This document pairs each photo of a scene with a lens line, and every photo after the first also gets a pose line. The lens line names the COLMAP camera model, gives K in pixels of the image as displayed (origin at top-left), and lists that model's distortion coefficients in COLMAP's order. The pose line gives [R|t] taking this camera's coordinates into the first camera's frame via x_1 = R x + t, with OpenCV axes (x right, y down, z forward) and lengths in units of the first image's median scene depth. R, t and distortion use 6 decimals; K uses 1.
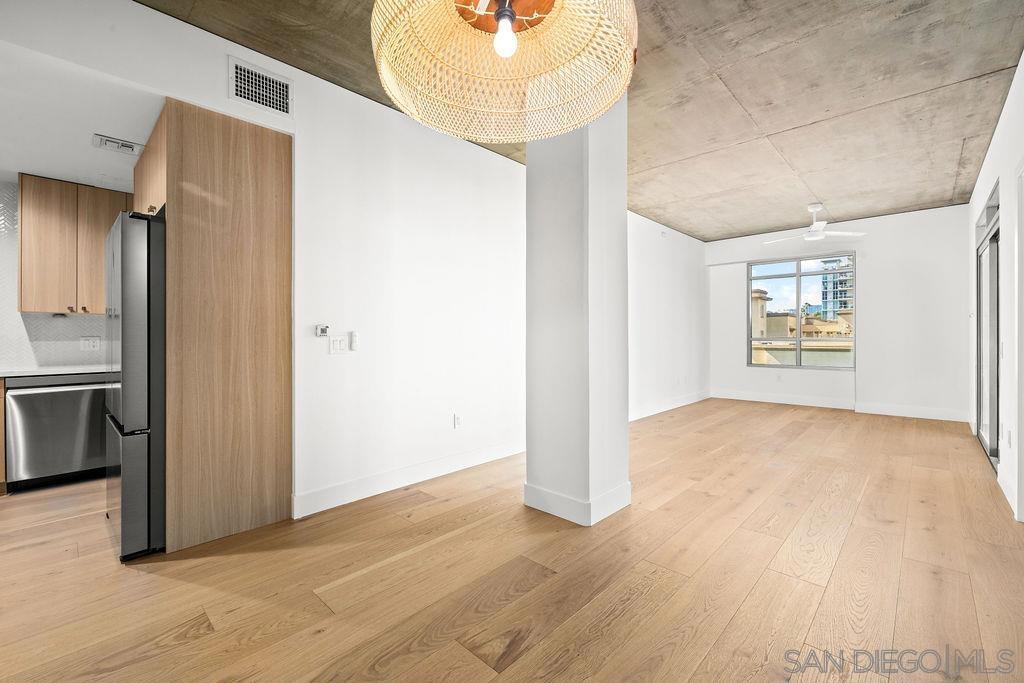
lens RADIAL K [[432.2, 0, 516.7], [0, 432.2, 335.7], [0, 0, 1]] dist [0.000896, -0.000191]
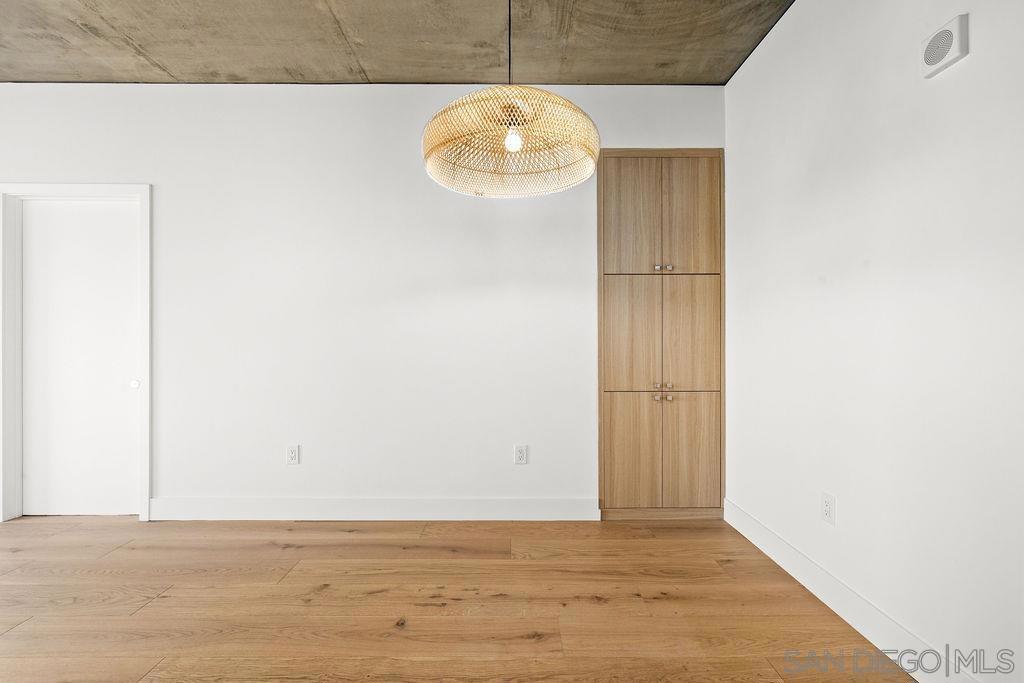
lens RADIAL K [[432.2, 0, 511.1], [0, 432.2, 346.2], [0, 0, 1]] dist [0.000896, -0.000191]
pose [[-0.689131, -0.000067, 0.724637, -0.329686], [0.001653, 0.999997, 0.001665, 0.003472], [-0.724635, 0.002345, -0.689129, 0.611940]]
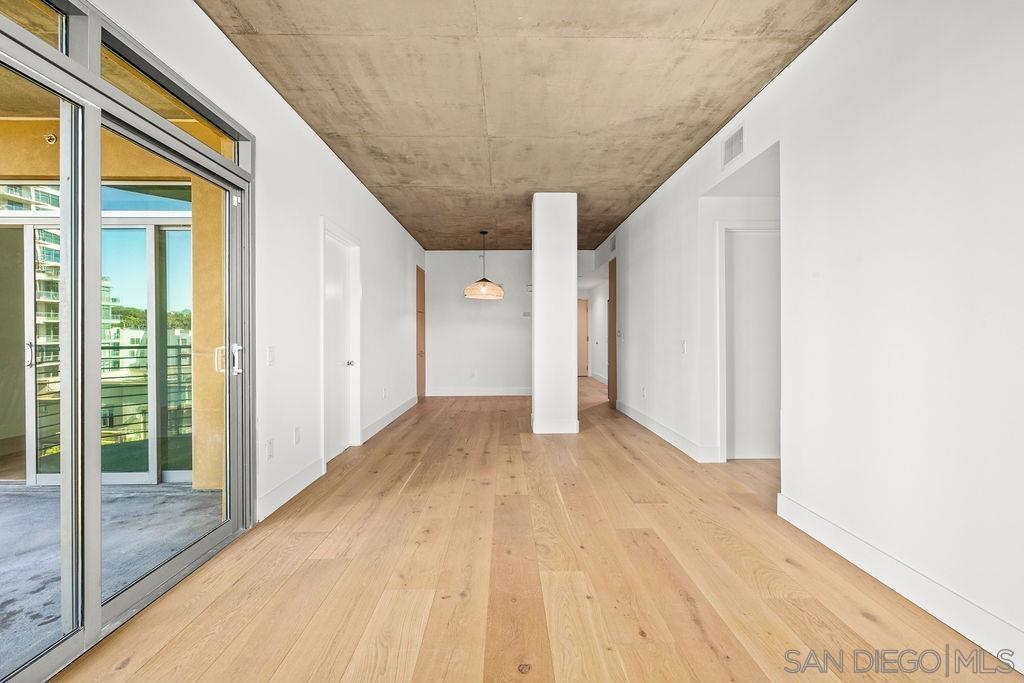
lens RADIAL K [[432.2, 0, 510.5], [0, 432.2, 335.7], [0, 0, 1]] dist [0.000896, -0.000191]
pose [[-0.718860, 0.004247, -0.695141, 1.252683], [0.005251, 0.999986, 0.000680, -0.005156], [0.695135, -0.003161, -0.718873, 1.780431]]
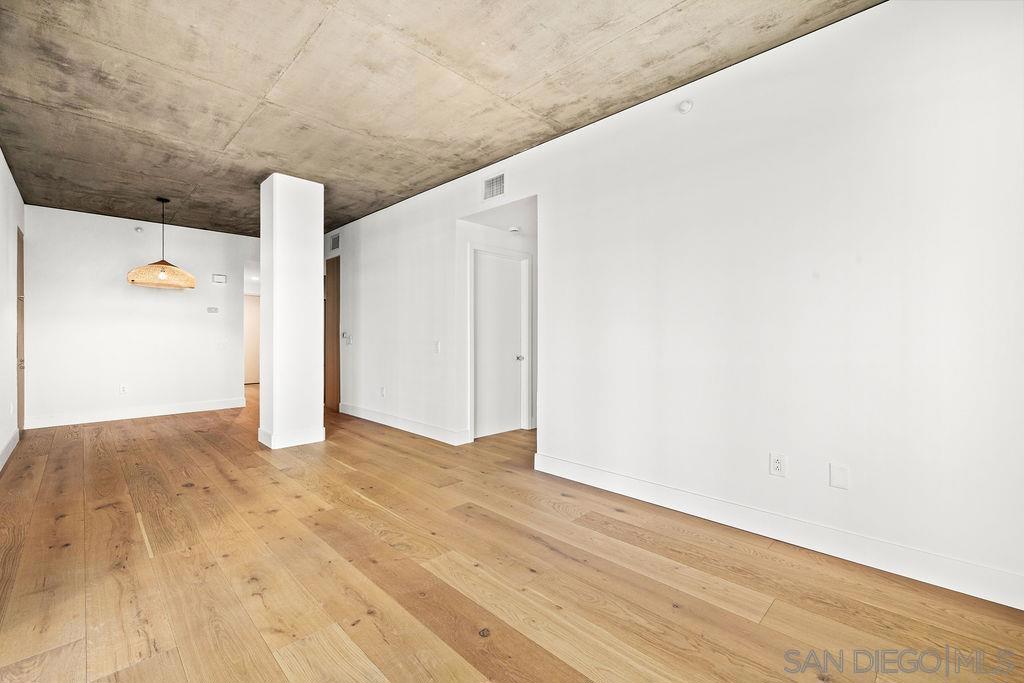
lens RADIAL K [[432.2, 0, 514.2], [0, 432.2, 336.9], [0, 0, 1]] dist [0.000896, -0.000191]
pose [[-0.025423, 0.002895, -0.999673, 1.423090], [0.000101, 0.999996, 0.002894, -0.006851], [0.999677, -0.000028, -0.025423, 1.532480]]
